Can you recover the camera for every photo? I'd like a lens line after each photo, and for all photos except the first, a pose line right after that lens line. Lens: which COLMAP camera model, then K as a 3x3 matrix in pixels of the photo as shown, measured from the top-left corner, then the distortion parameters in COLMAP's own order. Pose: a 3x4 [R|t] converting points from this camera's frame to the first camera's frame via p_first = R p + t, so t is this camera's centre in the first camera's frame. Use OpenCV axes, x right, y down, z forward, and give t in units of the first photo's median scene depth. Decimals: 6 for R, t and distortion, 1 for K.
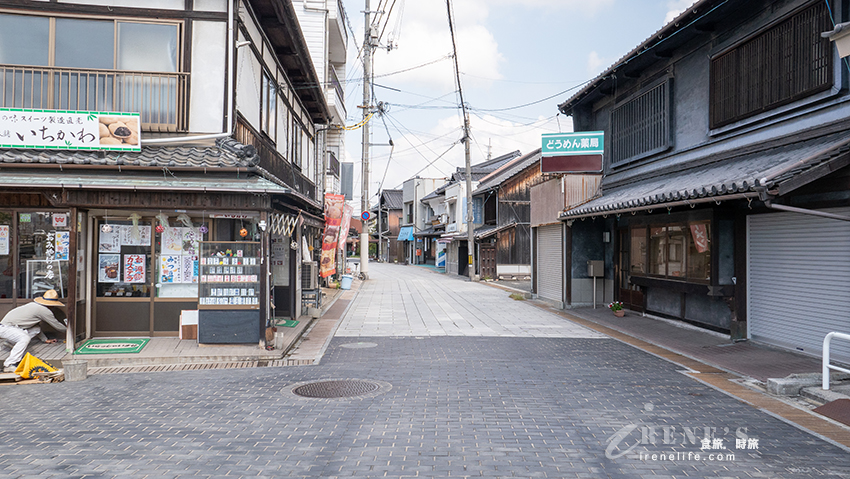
lens RADIAL K [[721.3, 0, 425.6], [0, 721.3, 240.4], [0, 0, 1]] dist [0.000760, 0.000034]
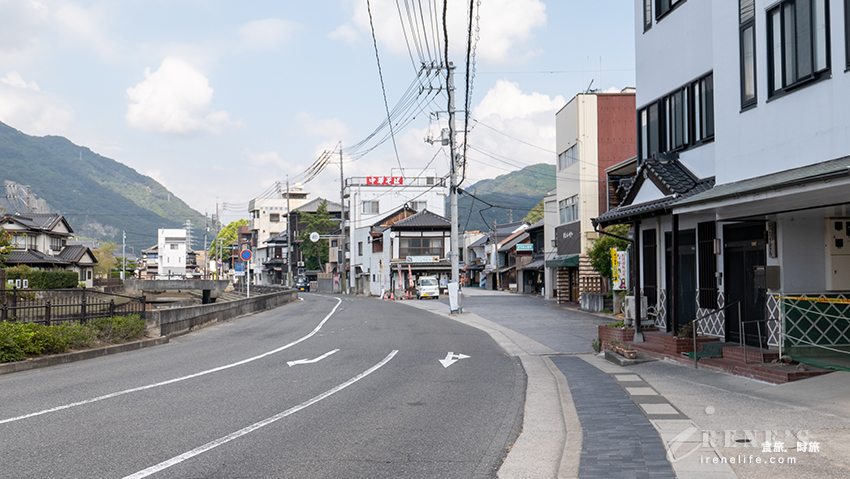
lens RADIAL K [[925.0, 0, 424.3], [0, 925.0, 236.2], [0, 0, 1]] dist [-0.005862, 0.000000]
pose [[0.999586, -0.016571, -0.023508, -0.083821], [0.015816, 0.999365, -0.031922, -0.023946], [0.024022, 0.031537, 0.999214, -1.647079]]
